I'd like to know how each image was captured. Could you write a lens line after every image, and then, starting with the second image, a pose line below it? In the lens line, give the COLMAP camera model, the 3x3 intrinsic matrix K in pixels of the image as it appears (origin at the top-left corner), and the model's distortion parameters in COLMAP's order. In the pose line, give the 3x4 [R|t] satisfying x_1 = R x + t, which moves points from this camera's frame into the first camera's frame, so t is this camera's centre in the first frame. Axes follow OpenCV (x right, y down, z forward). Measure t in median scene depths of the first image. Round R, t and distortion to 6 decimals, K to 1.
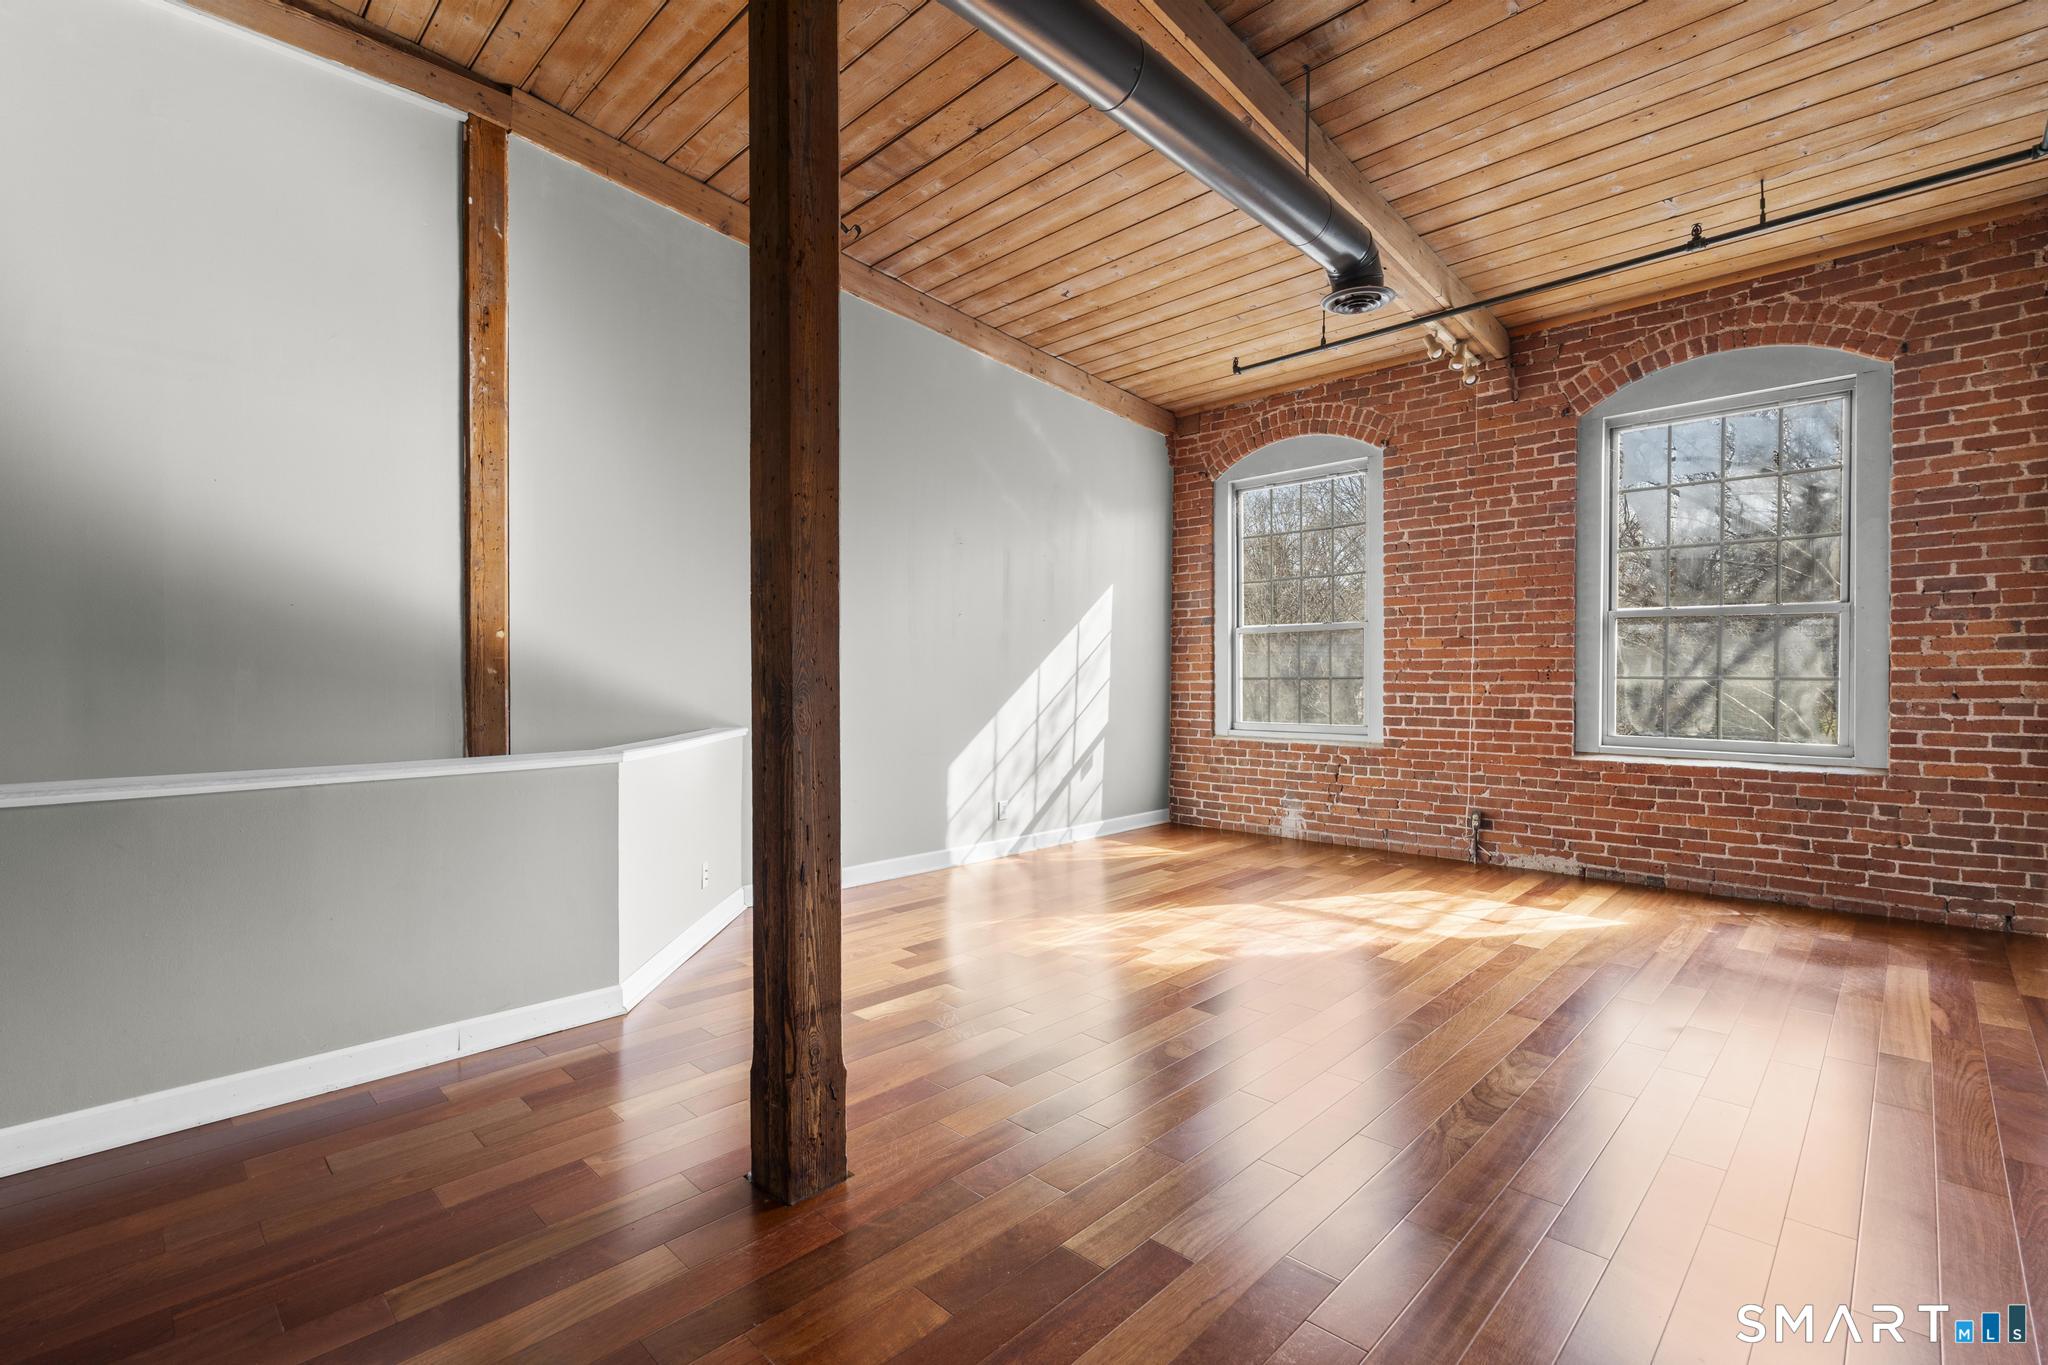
lens RADIAL K [[920.0, 0, 1024.0], [0, 920.0, 682.5], [0, 0, 1]] dist [-0.001894, 0.004241]
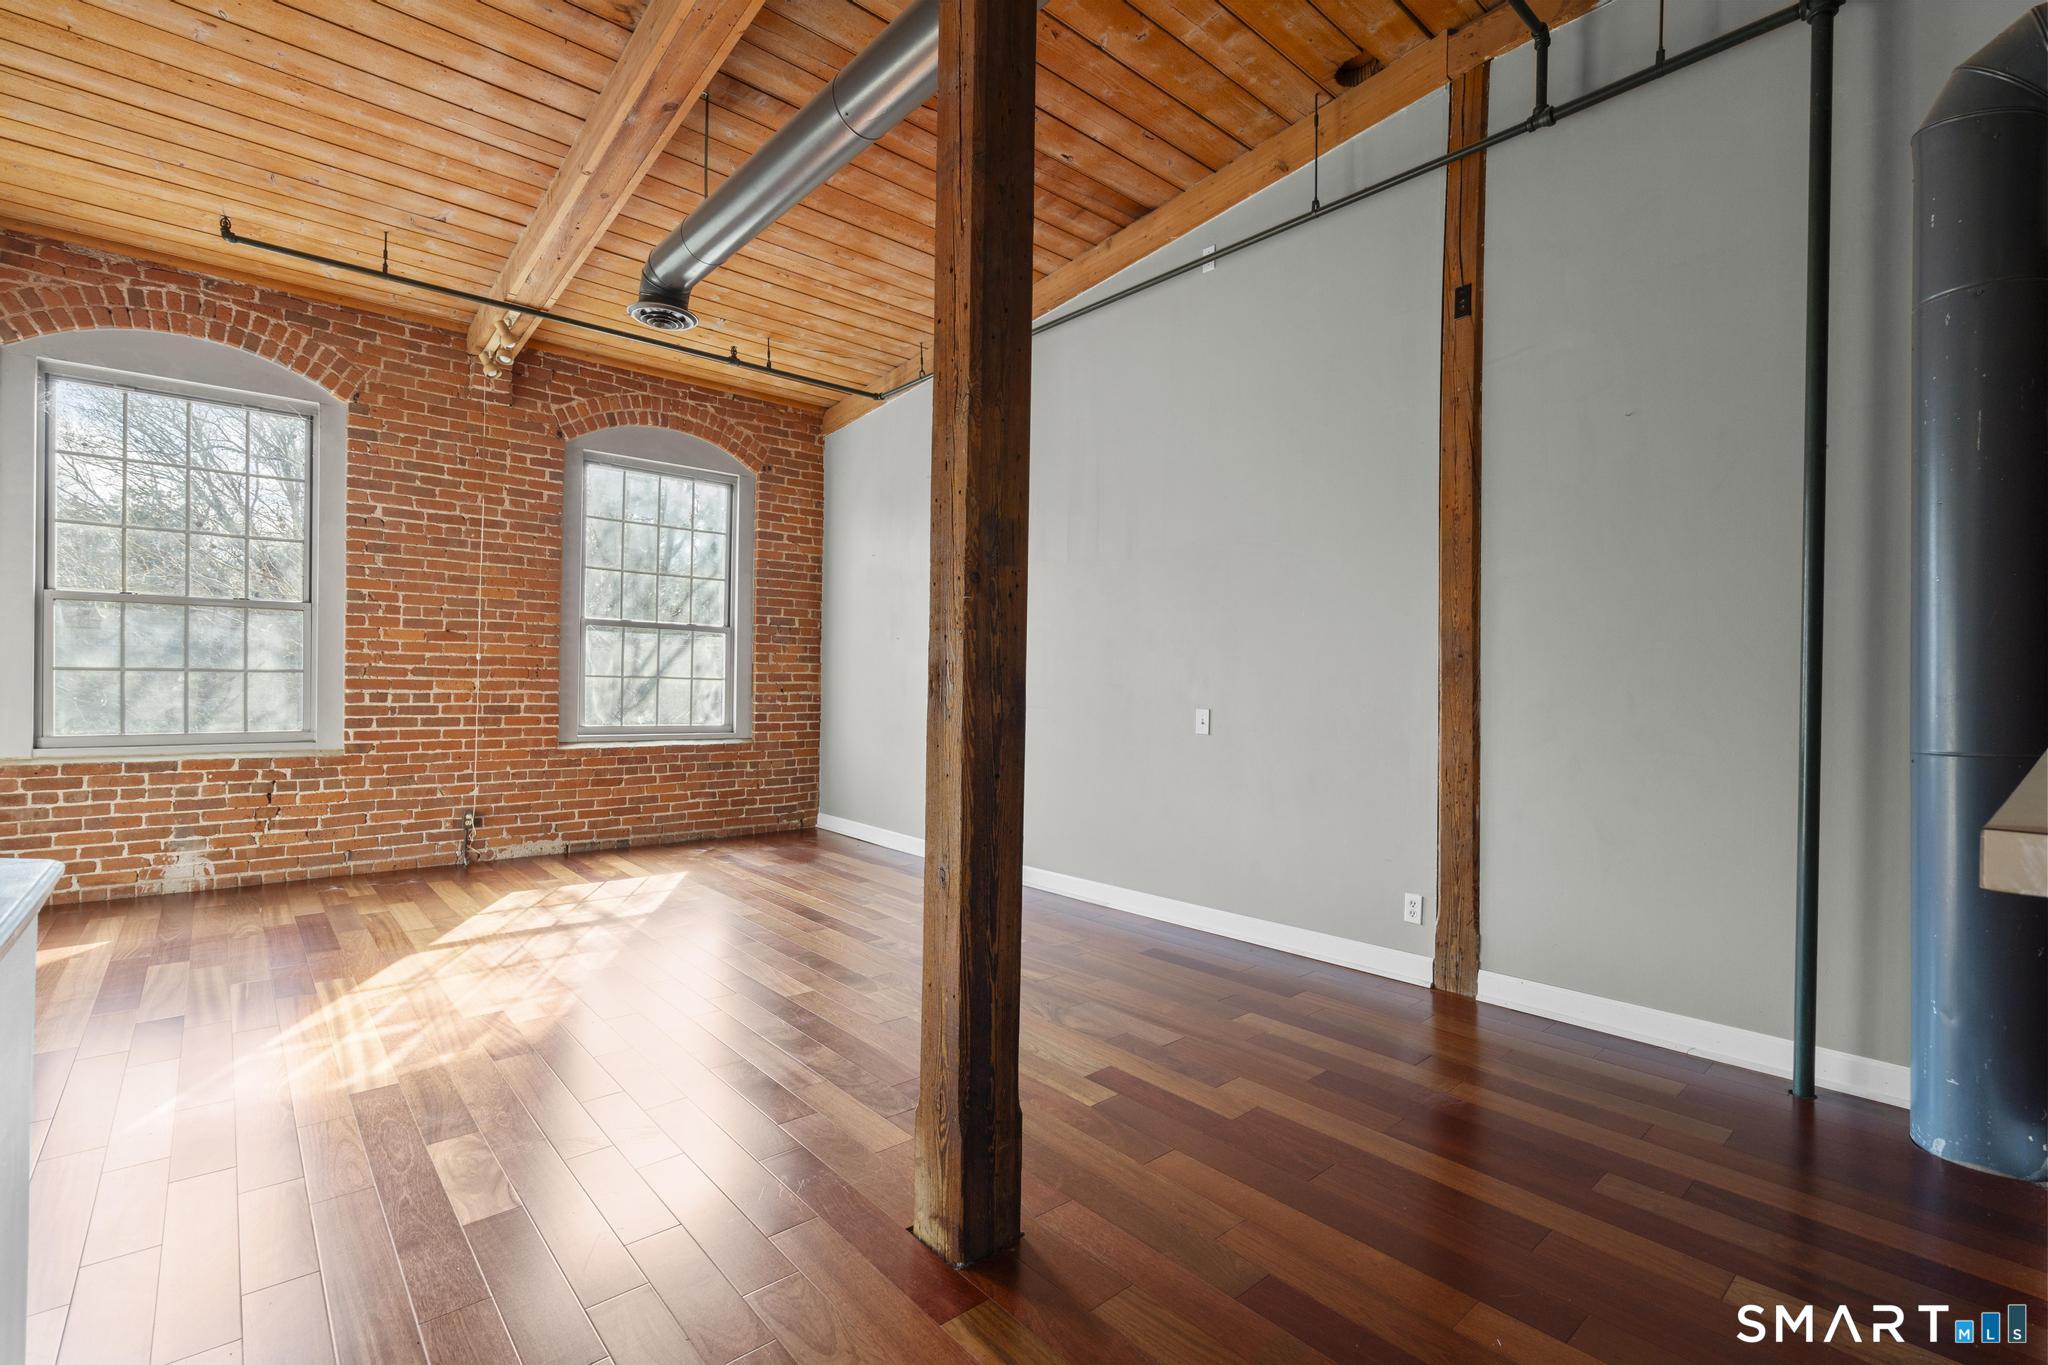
lens RADIAL K [[911.8, 0, 1001.6], [0, 911.8, 679.0], [0, 0, 1]] dist [-0.001016, 0.000567]
pose [[0.091881, 0.005862, 0.995753, -0.427794], [-0.011263, 0.999925, -0.004848, -0.001534], [-0.995706, -0.010770, 0.091940, 0.353420]]
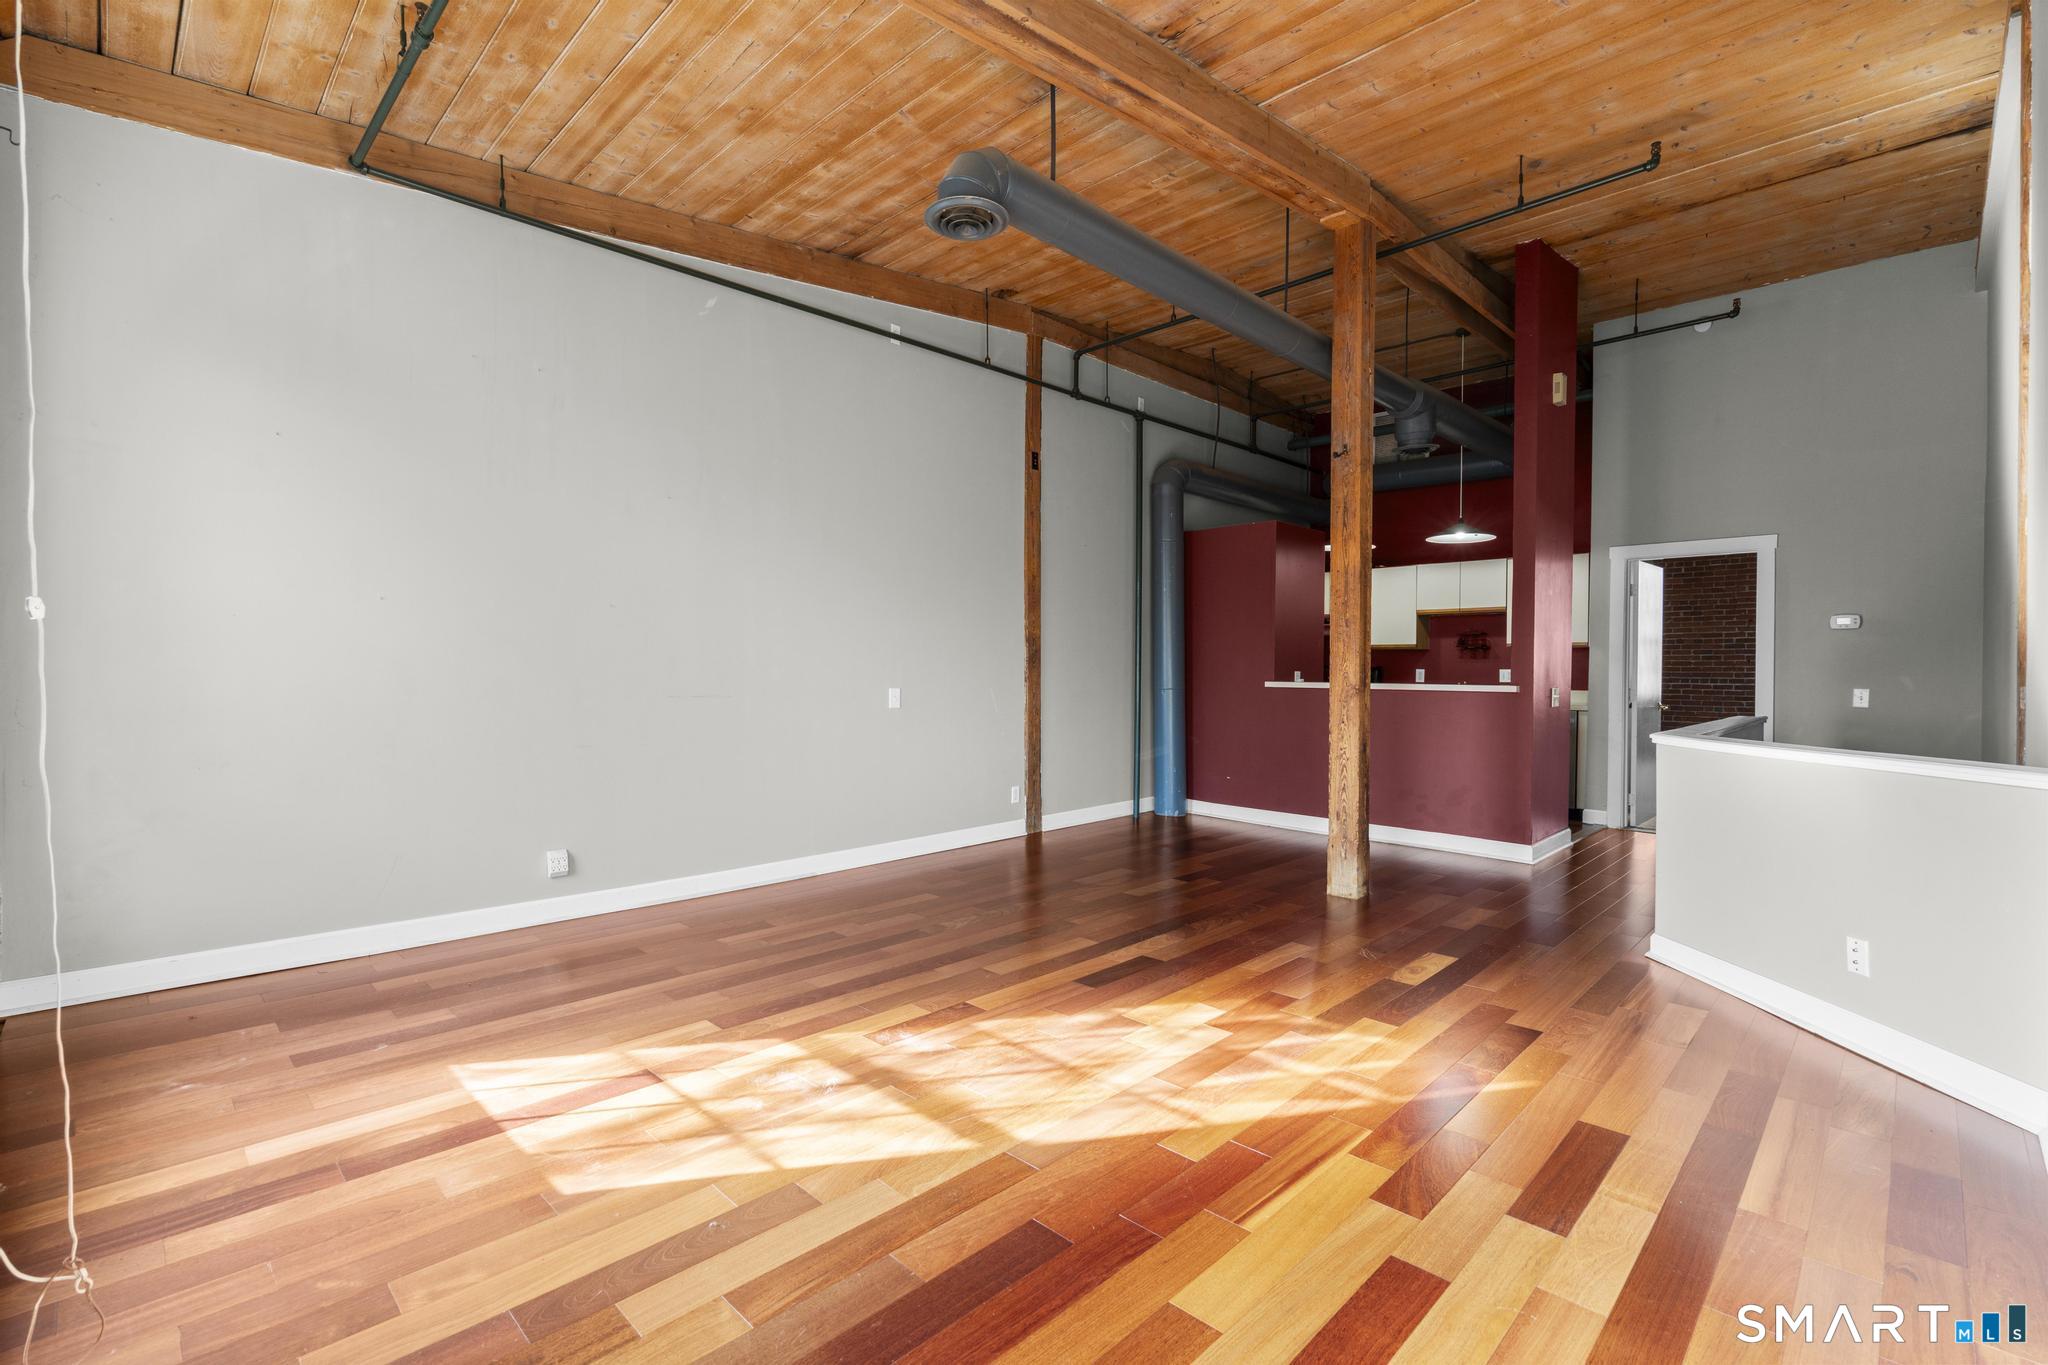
lens RADIAL K [[923.3, 0, 1024.0], [0, 923.3, 682.5], [0, 0, 1]] dist [-0.006083, -0.000216]
pose [[-0.999901, -0.000790, 0.014037, 0.202750], [-0.000524, 0.999821, 0.018936, -0.007788], [-0.014049, 0.018927, -0.999722, 1.253253]]
